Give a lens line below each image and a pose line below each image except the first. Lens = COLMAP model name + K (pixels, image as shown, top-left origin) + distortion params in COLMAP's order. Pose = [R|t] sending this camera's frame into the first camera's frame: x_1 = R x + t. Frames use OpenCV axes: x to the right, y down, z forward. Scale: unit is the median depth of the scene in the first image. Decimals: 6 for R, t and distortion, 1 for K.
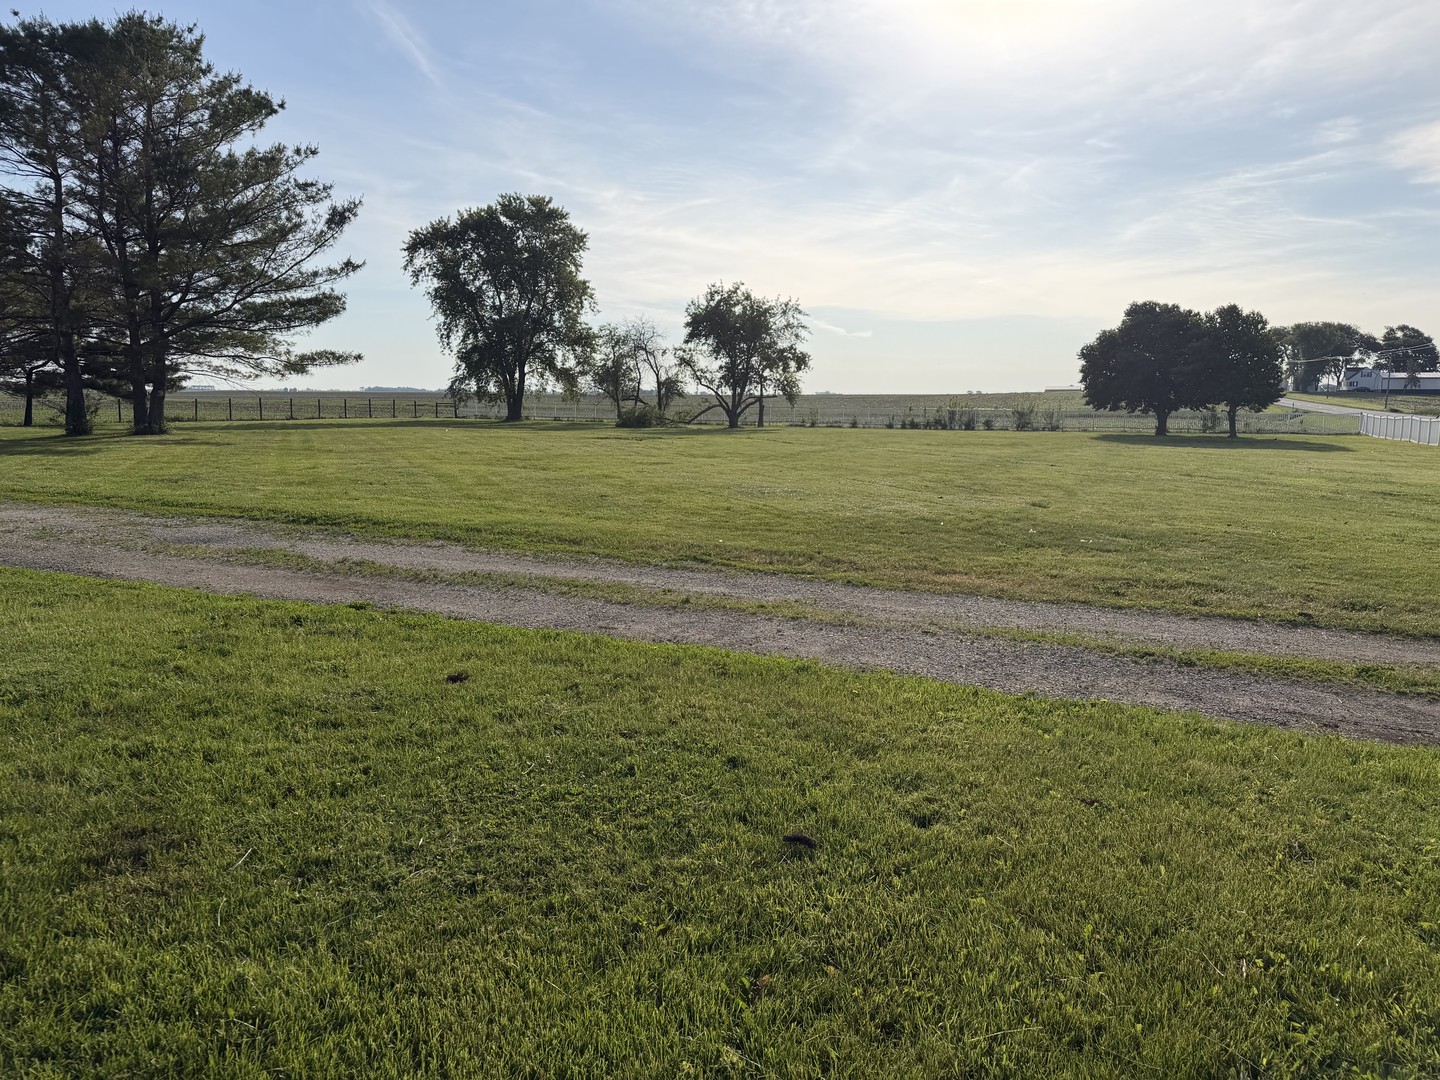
lens RADIAL K [[1022.8, 0, 720.0], [0, 1022.8, 540.0], [0, 0, 1]] dist [0.099389, -0.192573]
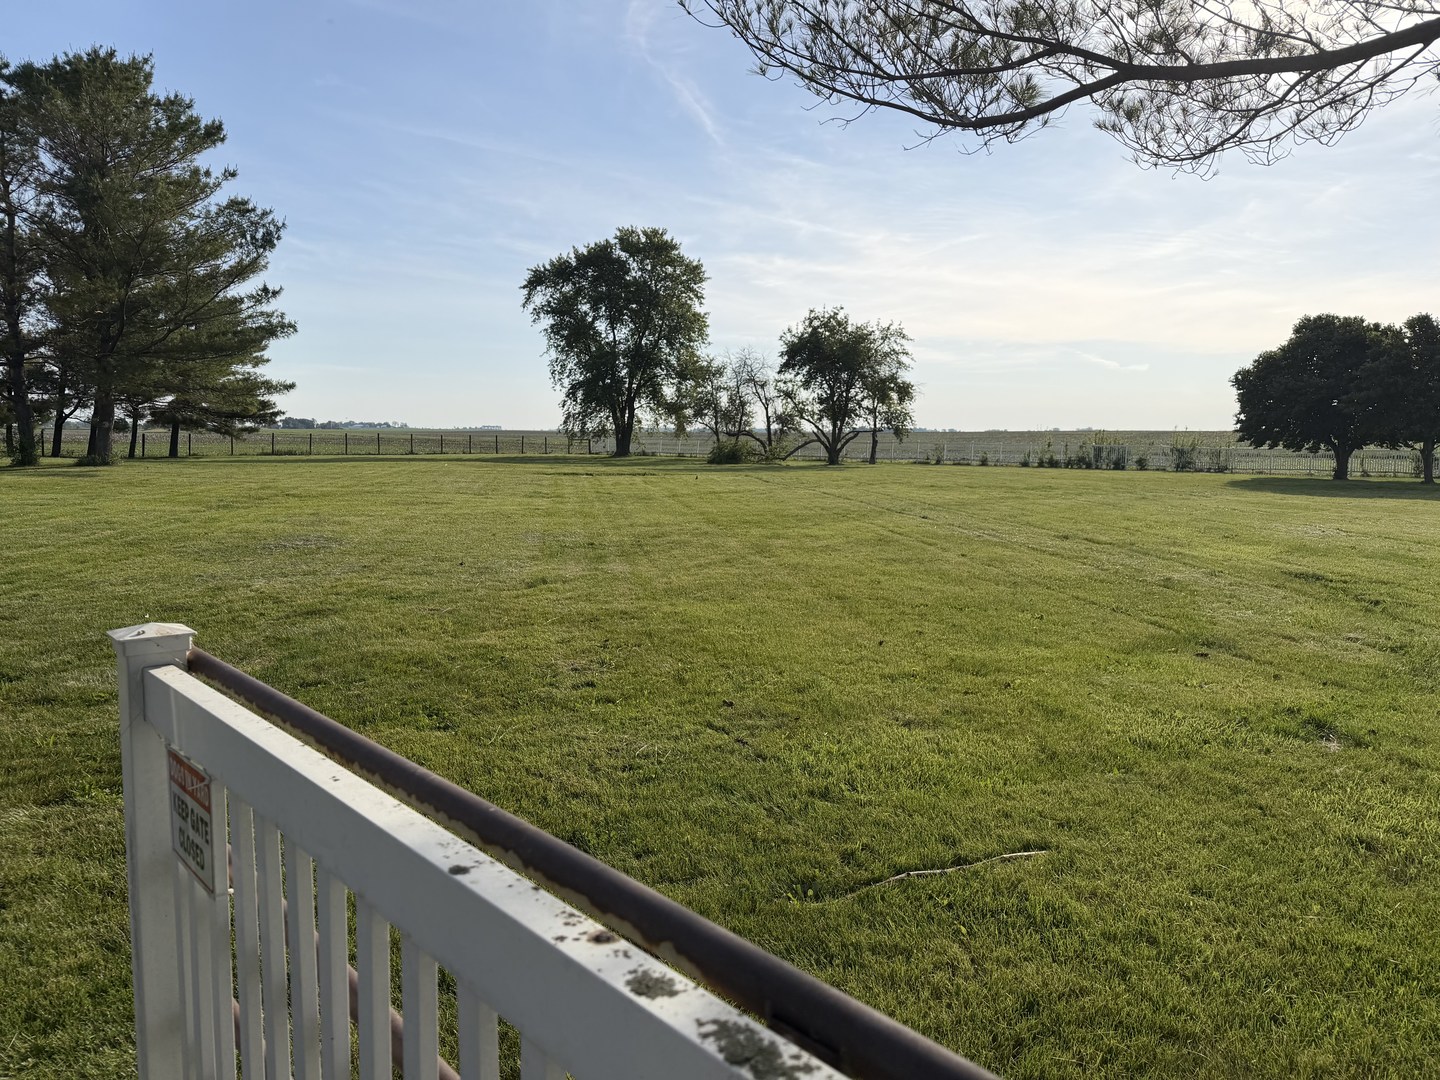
lens RADIAL K [[993.6, 0, 718.6], [0, 993.6, 571.9], [0, 0, 1]] dist [0.029653, -0.051570]
pose [[0.964346, 0.036537, -0.262112, 0.146246], [-0.037098, 0.999308, 0.002810, -0.011366], [0.262033, 0.007014, 0.965033, 0.106008]]
